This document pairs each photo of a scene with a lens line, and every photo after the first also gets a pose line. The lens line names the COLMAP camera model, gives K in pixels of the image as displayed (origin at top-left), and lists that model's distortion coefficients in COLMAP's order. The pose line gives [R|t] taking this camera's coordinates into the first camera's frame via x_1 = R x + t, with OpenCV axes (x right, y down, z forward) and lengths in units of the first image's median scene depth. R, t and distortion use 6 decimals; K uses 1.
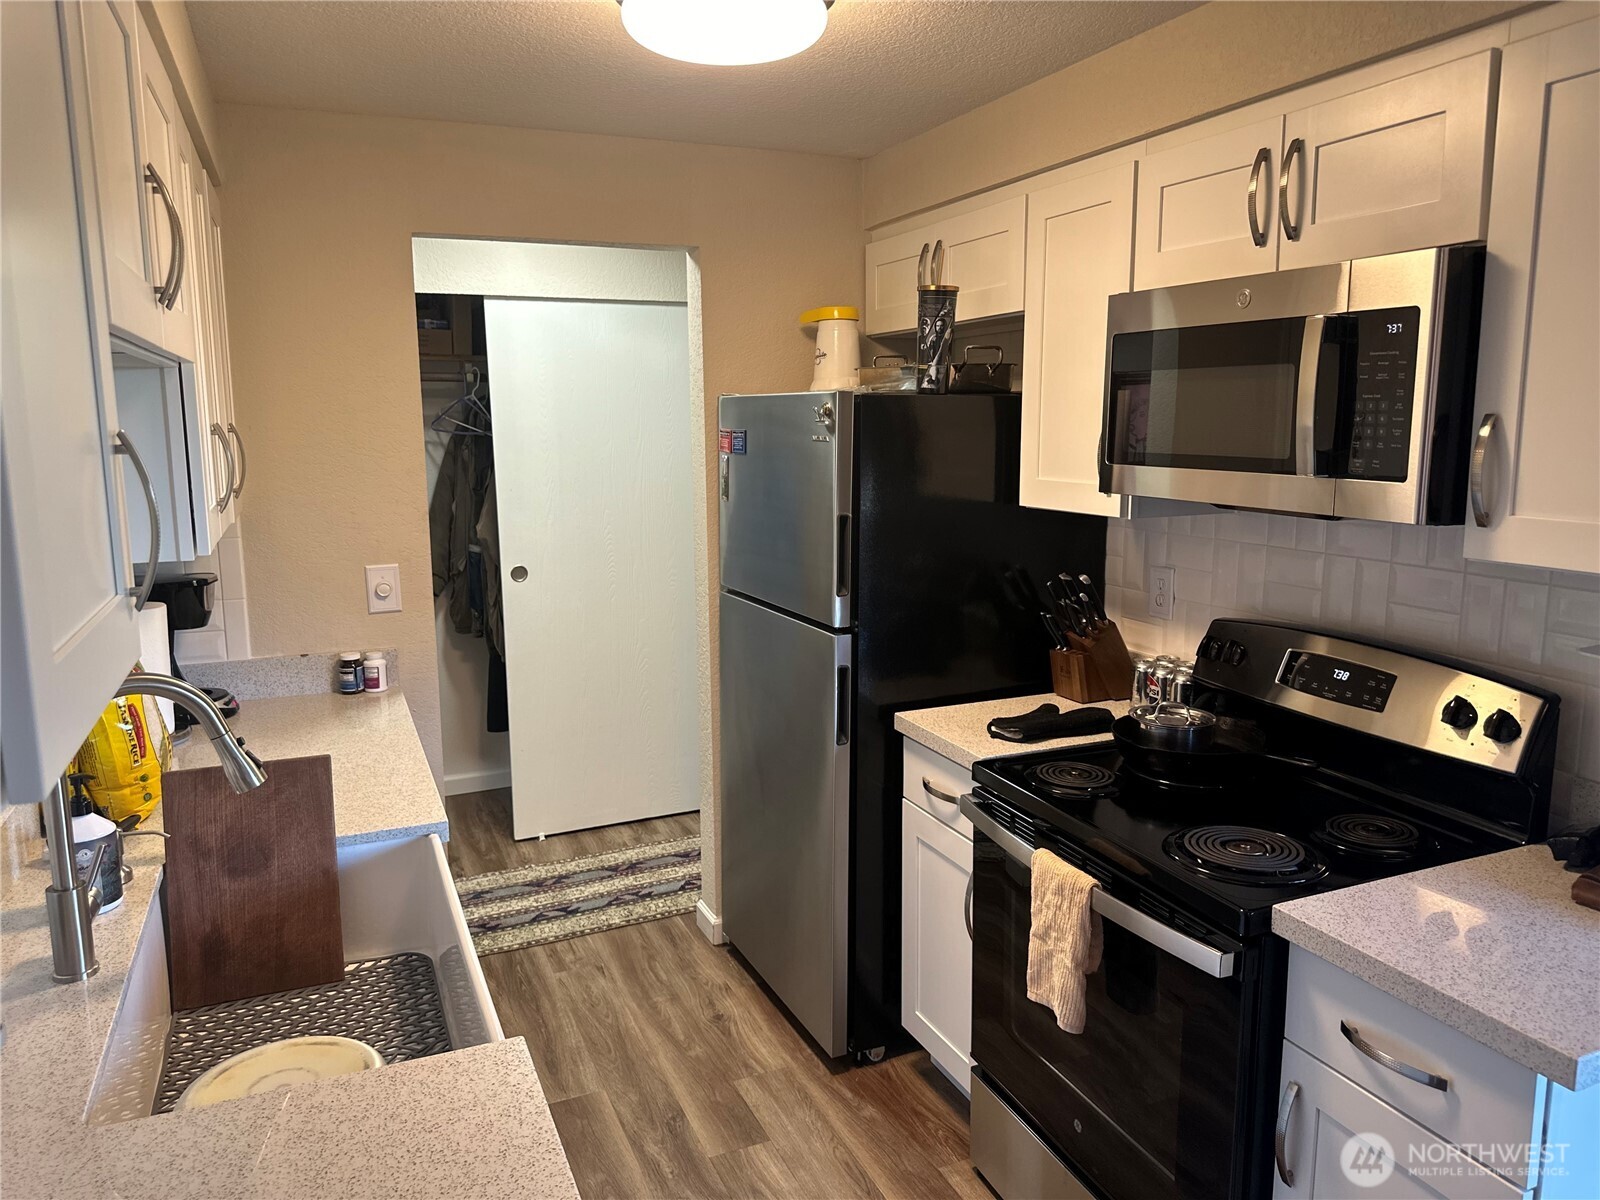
lens RADIAL K [[1128.5, 0, 806.9], [0, 1128.5, 597.5], [0, 0, 1]] dist [0.001998, -0.003886]
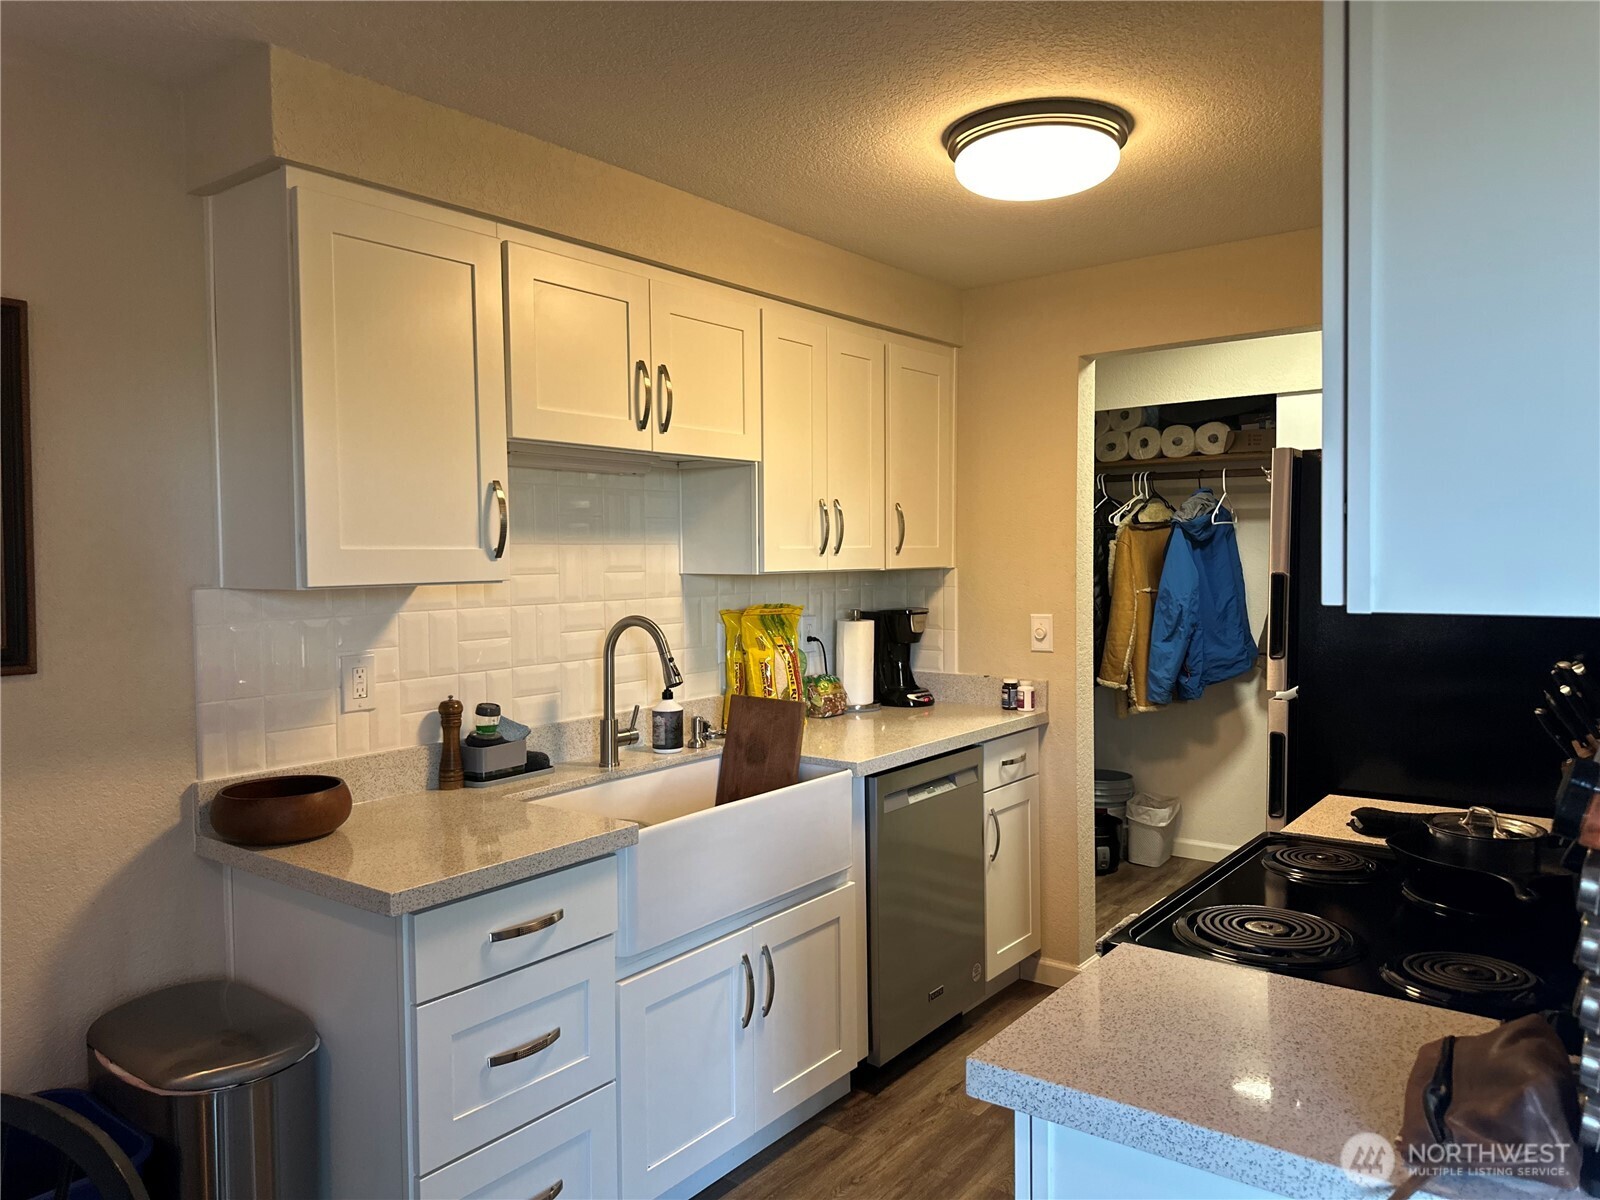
lens RADIAL K [[1128.5, 0, 800.1], [0, 1128.5, 598.5], [0, 0, 1]] dist [0.001998, -0.003886]
pose [[0.456249, 0.035772, -0.889133, 0.650831], [-0.133633, 0.990615, -0.028718, 0.027574], [0.879761, 0.131920, 0.456747, 0.171888]]
